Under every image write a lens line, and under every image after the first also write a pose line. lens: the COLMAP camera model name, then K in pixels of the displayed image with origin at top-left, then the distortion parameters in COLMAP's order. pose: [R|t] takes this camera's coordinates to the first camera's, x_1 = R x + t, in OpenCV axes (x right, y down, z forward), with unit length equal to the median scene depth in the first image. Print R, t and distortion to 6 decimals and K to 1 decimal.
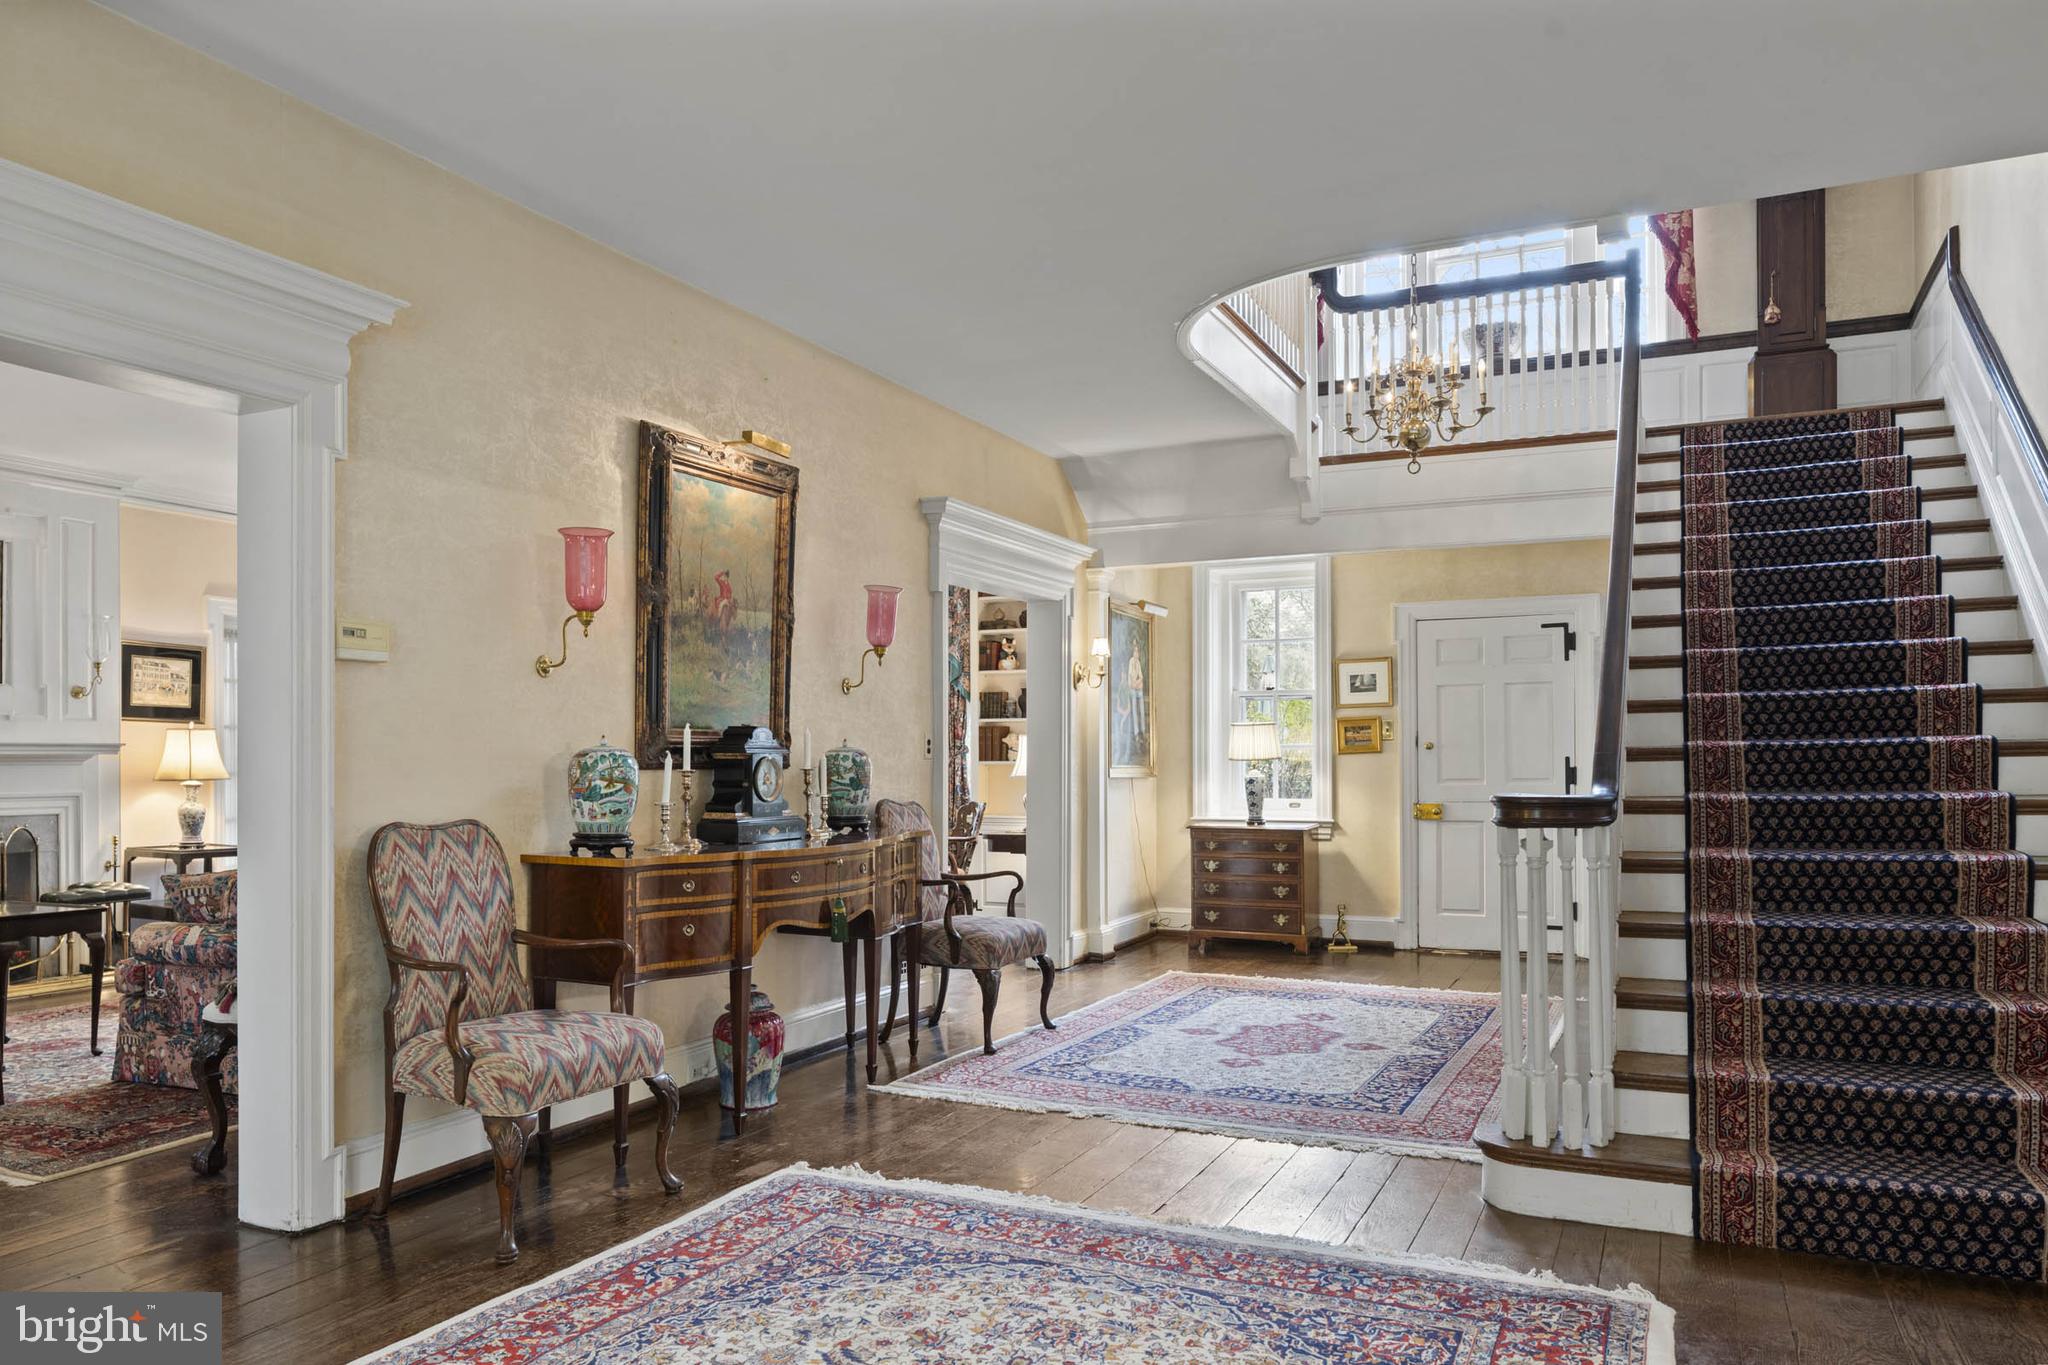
lens RADIAL K [[1412.5, 0, 998.4], [0, 1412.5, 742.6], [0, 0, 1]] dist [-0.006283, 0.000732]
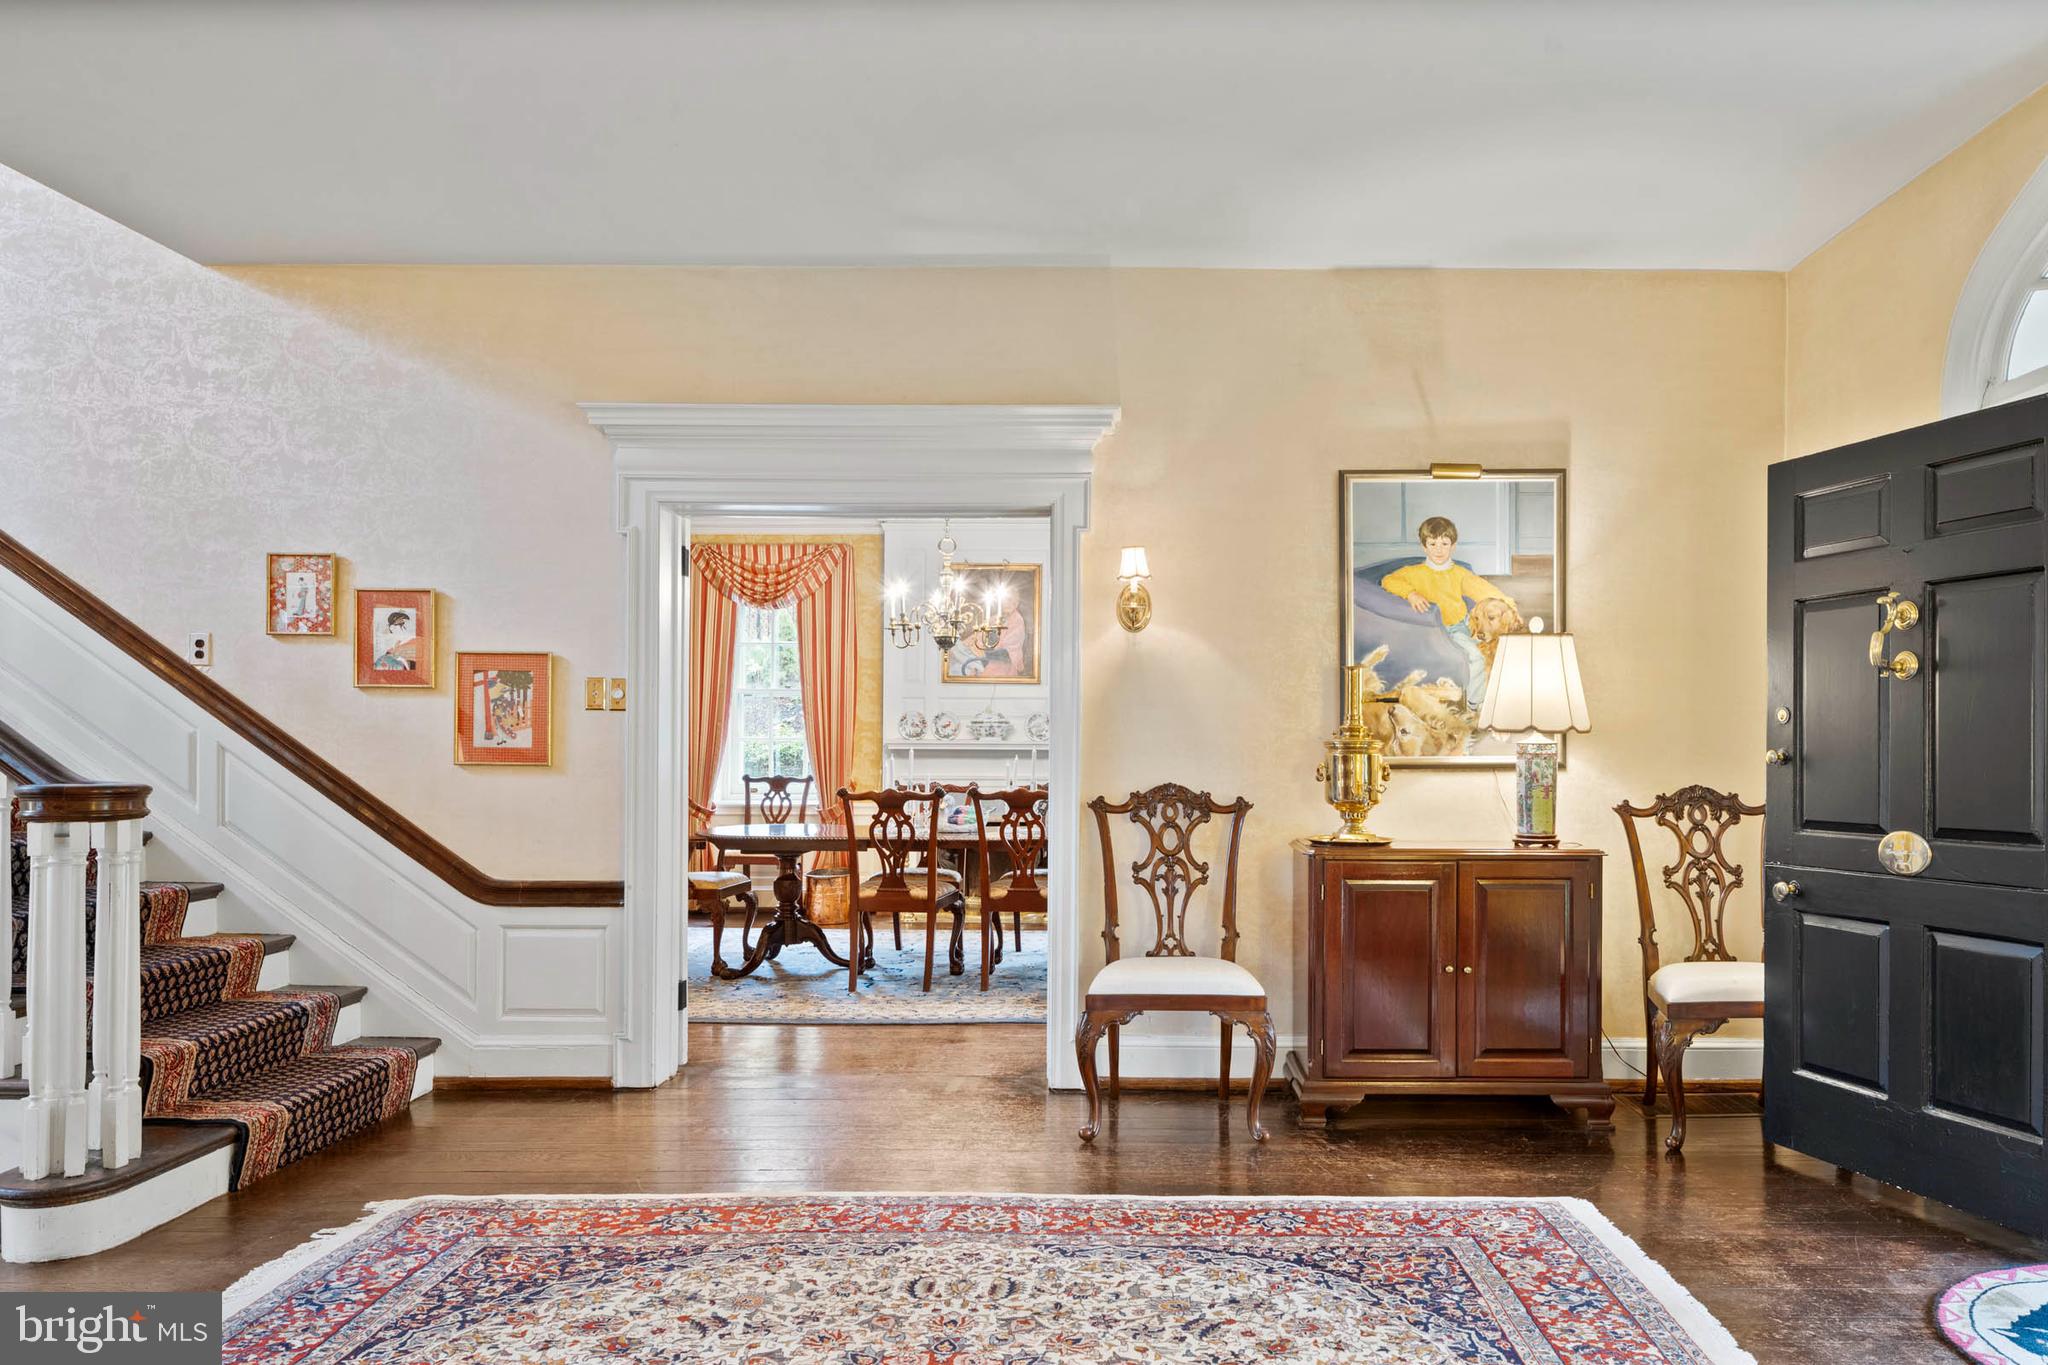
lens RADIAL K [[1412.5, 0, 1145.2], [0, 1412.5, 731.9], [0, 0, 1]] dist [-0.006283, 0.000732]
pose [[-0.443237, 0.013363, 0.896305, -0.520112], [-0.011655, 0.999718, -0.020668, 0.011419], [-0.896329, -0.019608, -0.442956, 0.579064]]
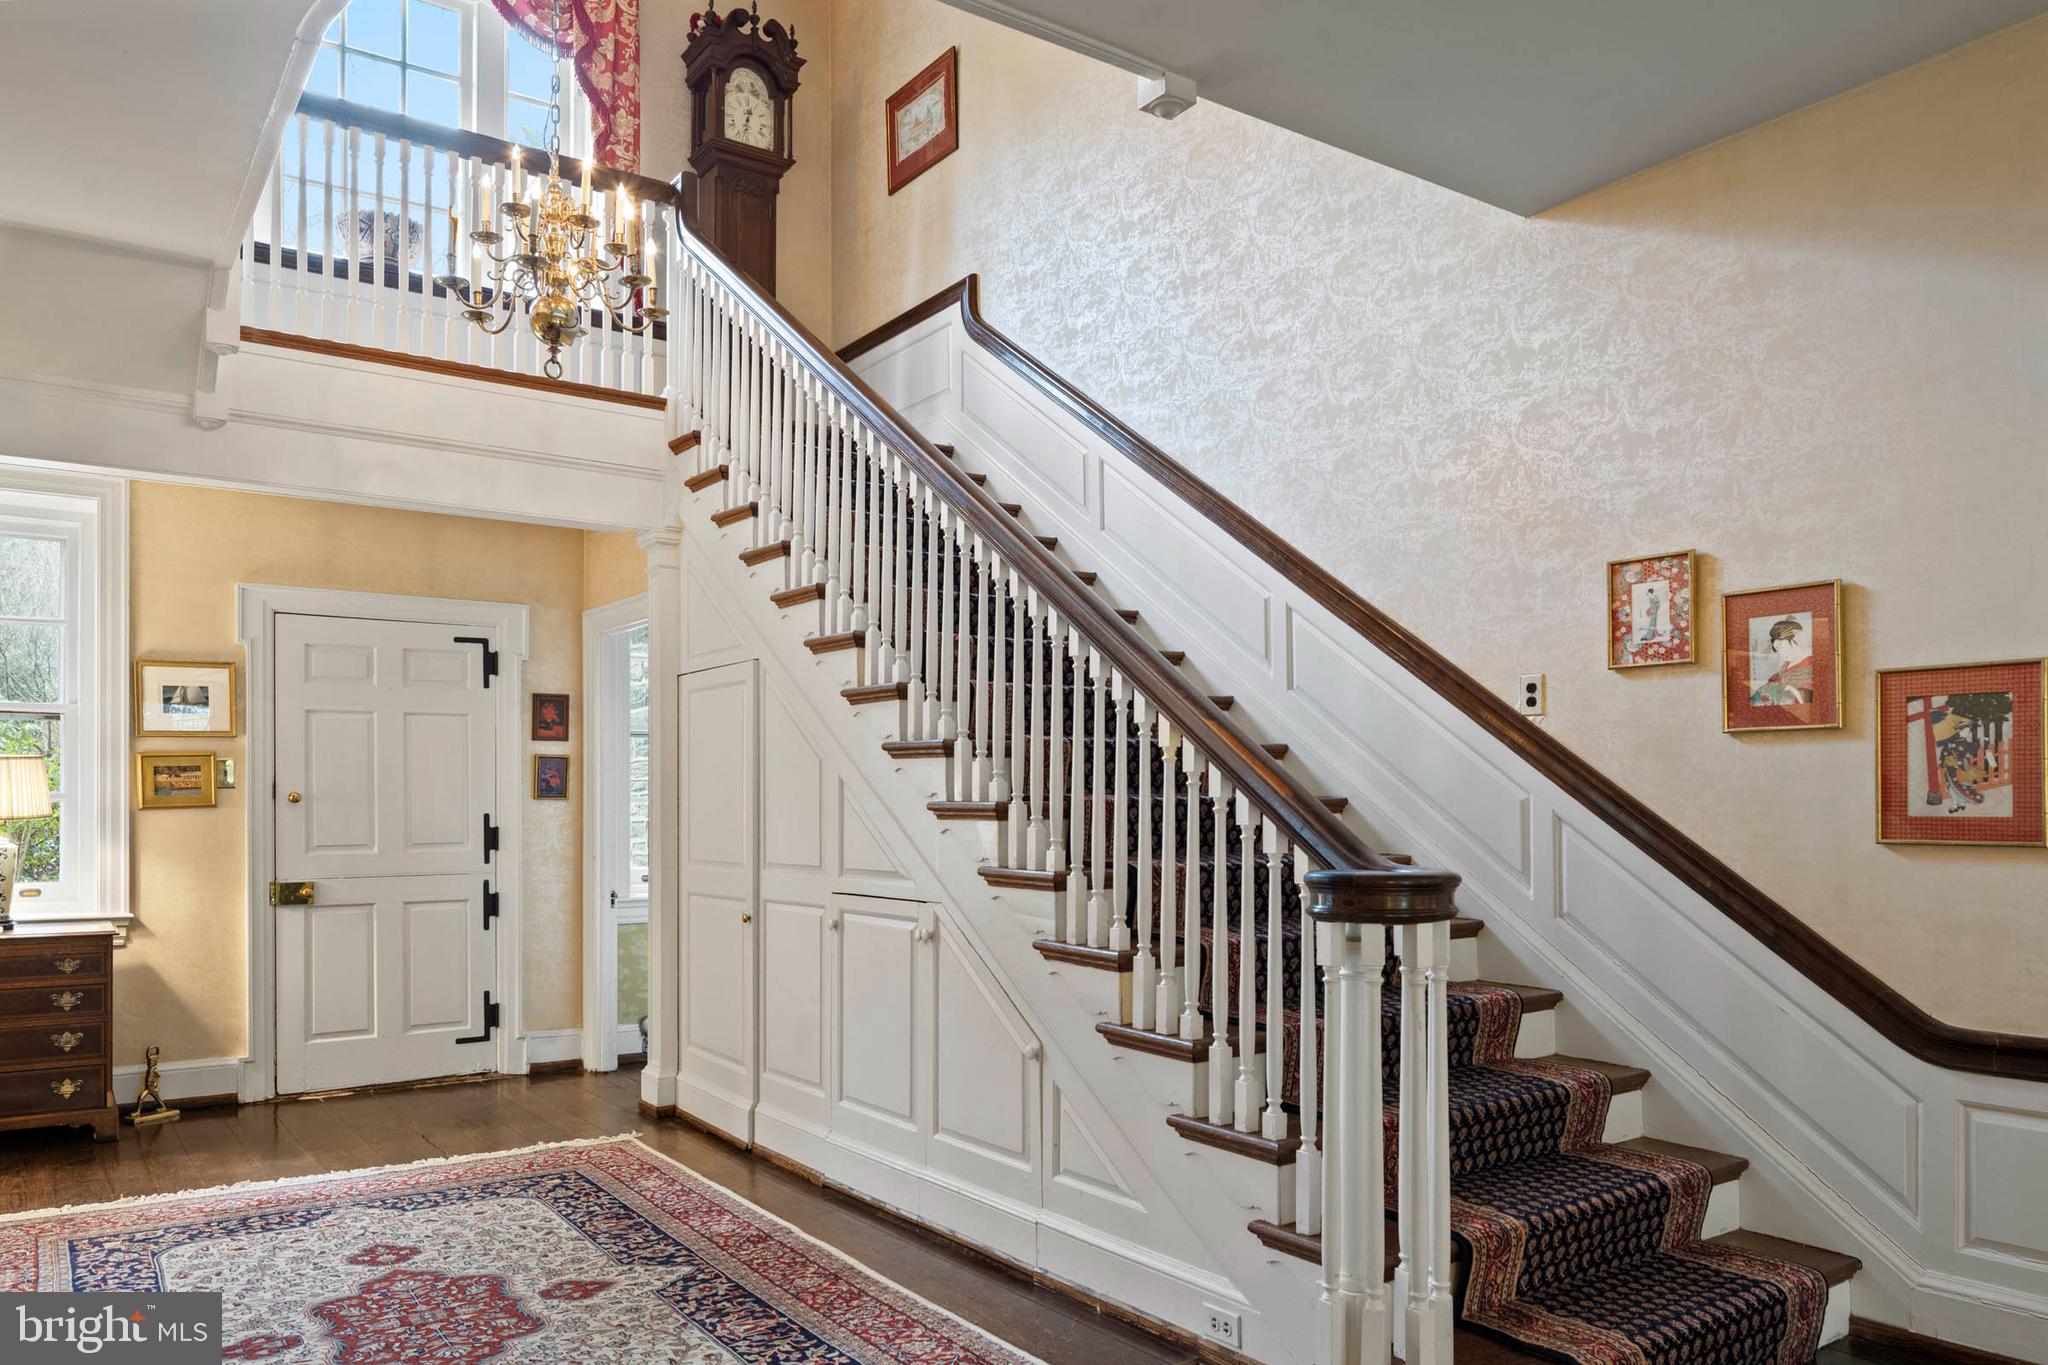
lens RADIAL K [[1412.5, 0, 993.9], [0, 1412.5, 805.7], [0, 0, 1]] dist [-0.006283, 0.000732]
pose [[0.491025, 0.006261, 0.871123, -0.203010], [-0.009022, 0.999957, -0.002102, 0.007492], [-0.871099, -0.006827, 0.491060, 0.608199]]
